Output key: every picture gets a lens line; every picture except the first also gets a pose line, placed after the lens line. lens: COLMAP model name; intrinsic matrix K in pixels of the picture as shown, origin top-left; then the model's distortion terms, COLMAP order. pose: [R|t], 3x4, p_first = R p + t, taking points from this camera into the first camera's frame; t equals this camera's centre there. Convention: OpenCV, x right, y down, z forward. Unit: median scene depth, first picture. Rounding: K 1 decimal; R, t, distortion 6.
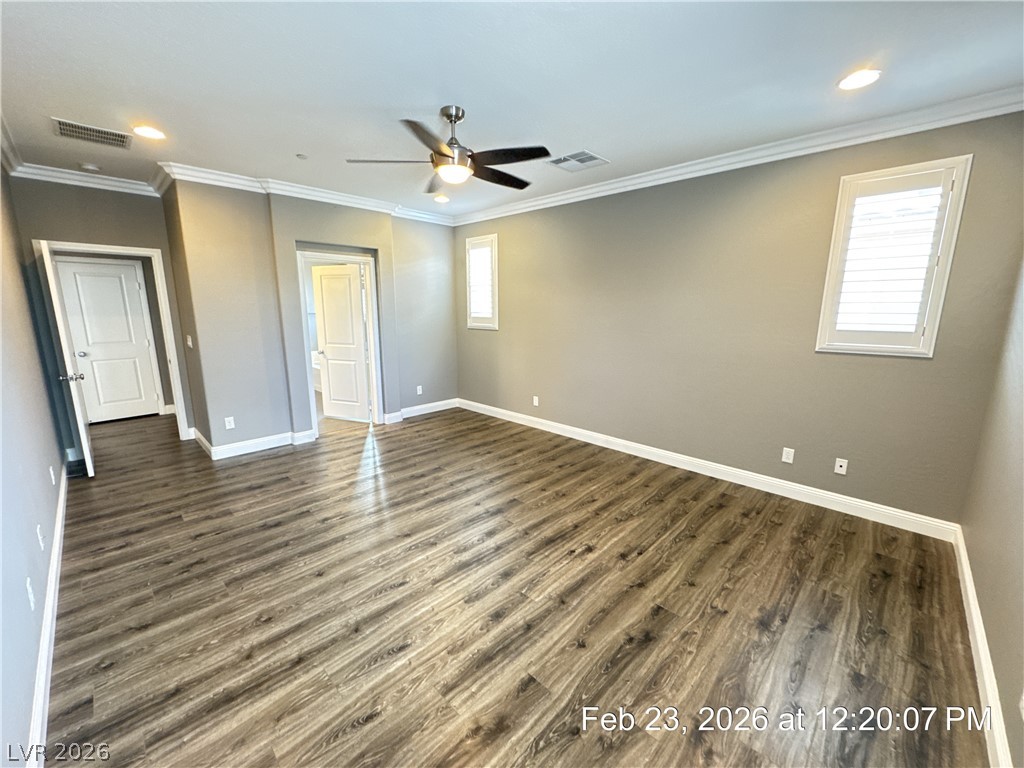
lens RADIAL K [[409.2, 0, 518.9], [0, 409.2, 385.2], [0, 0, 1]] dist [-0.003930, 0.000475]
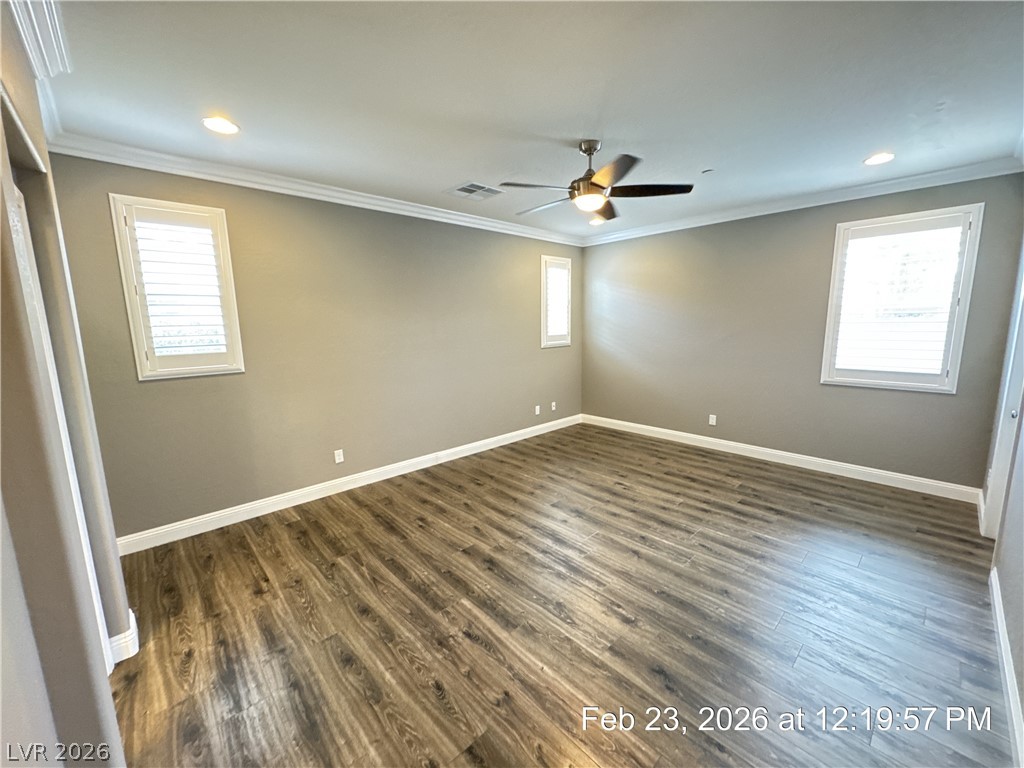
lens RADIAL K [[409.2, 0, 510.0], [0, 409.2, 384.4], [0, 0, 1]] dist [-0.003930, 0.000475]
pose [[0.055685, -0.158789, 0.985741, -0.912501], [0.207881, 0.967481, 0.144105, -0.181463], [-0.976568, 0.196892, 0.086883, 0.851102]]
